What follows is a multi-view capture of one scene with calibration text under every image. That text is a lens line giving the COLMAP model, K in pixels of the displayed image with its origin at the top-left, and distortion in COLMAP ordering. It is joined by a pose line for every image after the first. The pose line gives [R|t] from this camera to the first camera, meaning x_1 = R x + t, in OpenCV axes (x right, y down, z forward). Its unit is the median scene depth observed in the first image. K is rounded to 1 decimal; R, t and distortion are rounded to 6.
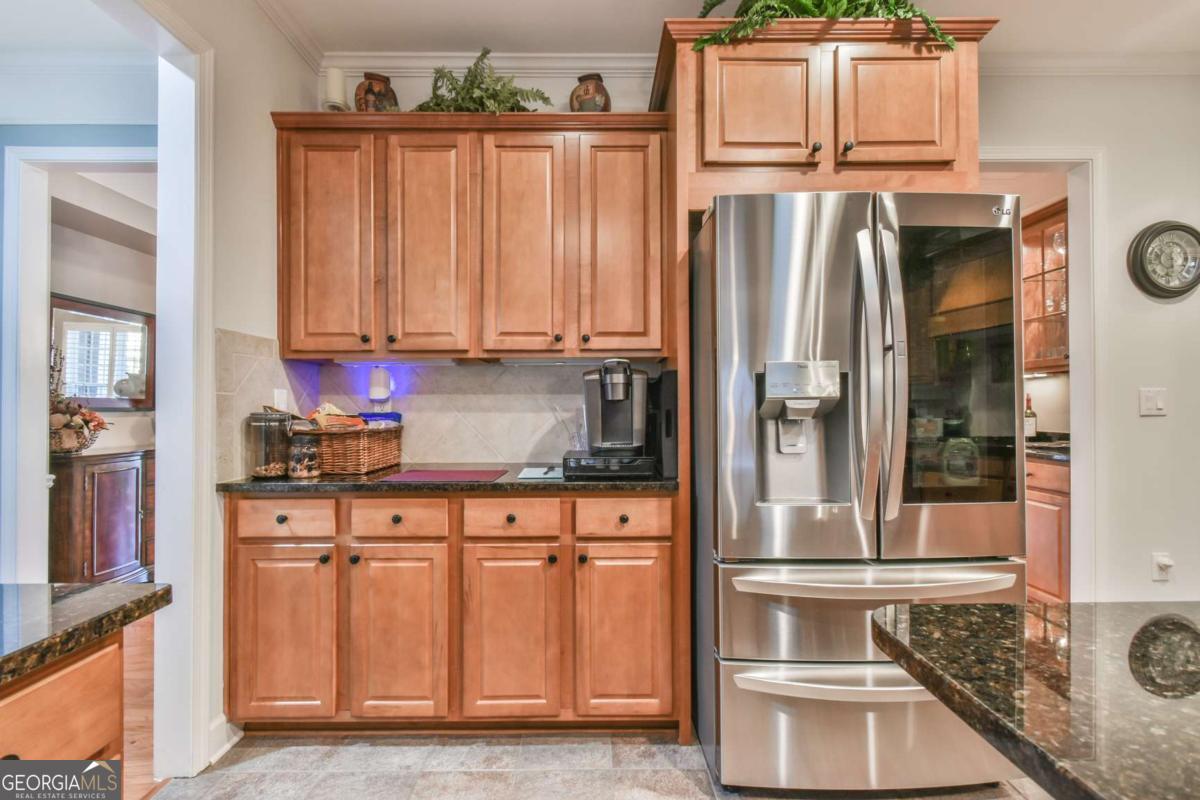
lens RADIAL K [[529.3, 0, 601.2], [0, 529.3, 401.9], [0, 0, 1]] dist [0.003523, 0.000231]
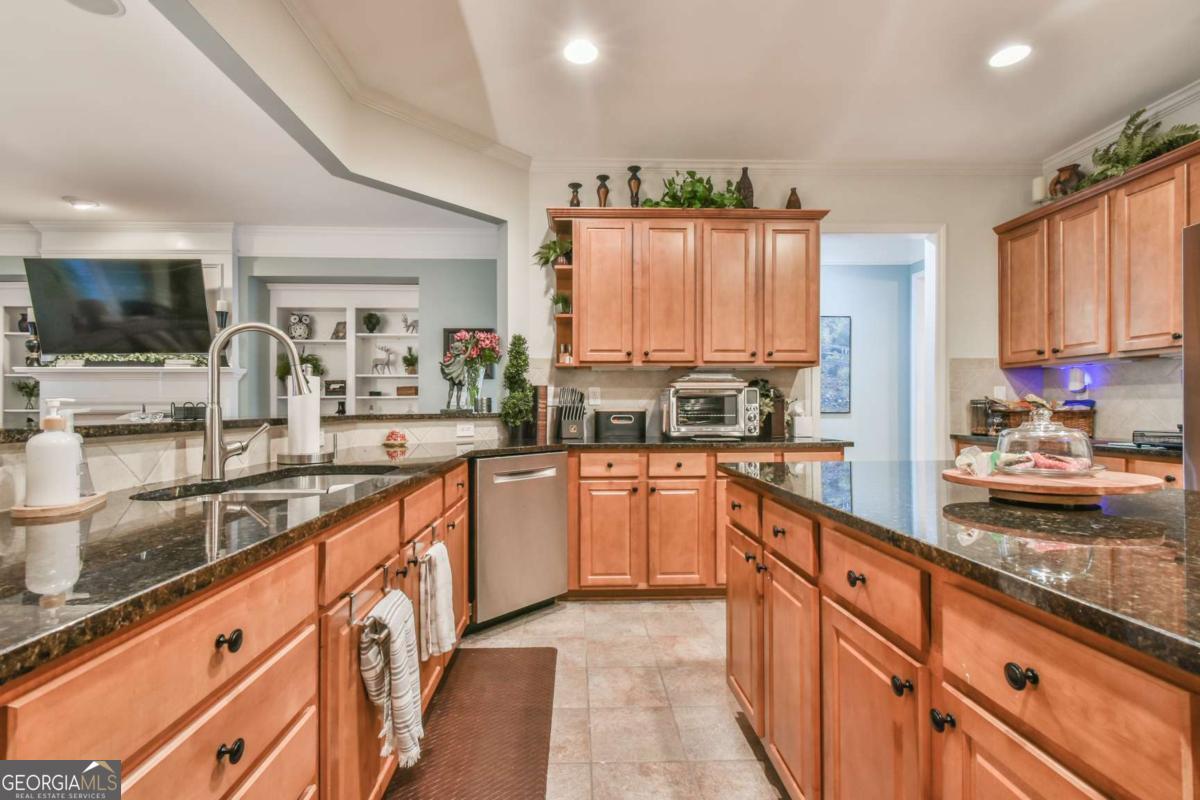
lens RADIAL K [[537.5, 0, 589.1], [0, 537.5, 406.0], [0, 0, 1]] dist [0.003299, -0.000722]
pose [[0.018387, 0.002333, -0.999828, 1.113814], [0.010953, 0.999937, 0.002535, 0.020944], [0.999771, -0.010997, 0.018360, -0.363623]]
